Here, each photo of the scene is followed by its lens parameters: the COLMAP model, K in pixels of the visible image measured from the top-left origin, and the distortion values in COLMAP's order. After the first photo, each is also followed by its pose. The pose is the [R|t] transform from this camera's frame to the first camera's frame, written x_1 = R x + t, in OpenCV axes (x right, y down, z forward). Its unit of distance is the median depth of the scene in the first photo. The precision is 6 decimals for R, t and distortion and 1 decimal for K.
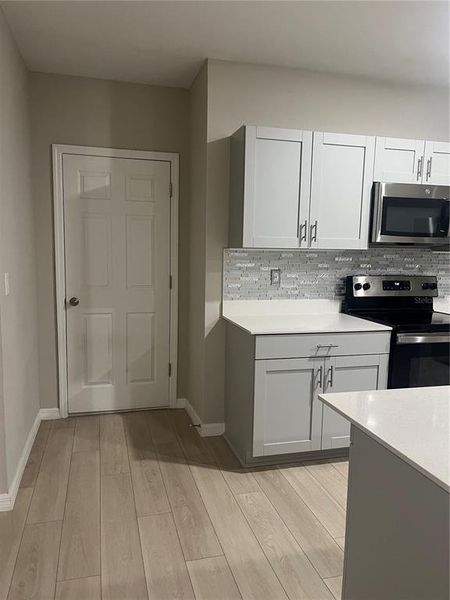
lens RADIAL K [[450.4, 0, 221.0], [0, 450.4, 302.3], [0, 0, 1]] dist [0.059985, -0.062675]
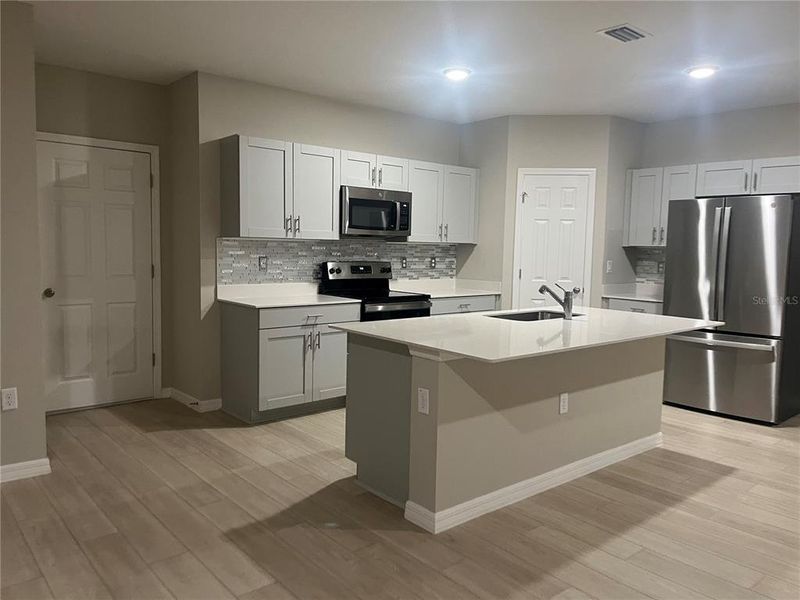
lens RADIAL K [[600.6, 0, 396.6], [0, 600.6, 296.0], [0, 0, 1]] dist [0.059985, -0.062675]
pose [[0.900397, -0.037364, 0.433462, -0.246455], [0.050018, 0.998589, -0.017820, 0.072623], [-0.432185, 0.037726, 0.900996, -0.526671]]
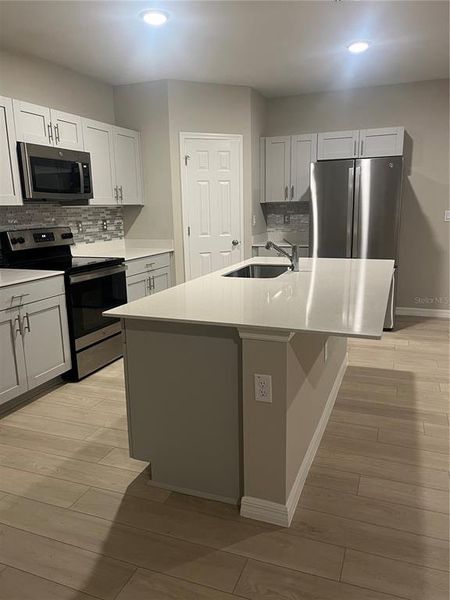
lens RADIAL K [[450.4, 0, 224.6], [0, 450.4, 299.7], [0, 0, 1]] dist [0.059985, -0.062675]
pose [[0.585930, -0.195443, 0.786440, -0.293741], [0.131556, 0.980548, 0.145667, 0.010567], [-0.799612, 0.018110, 0.600244, -0.038467]]
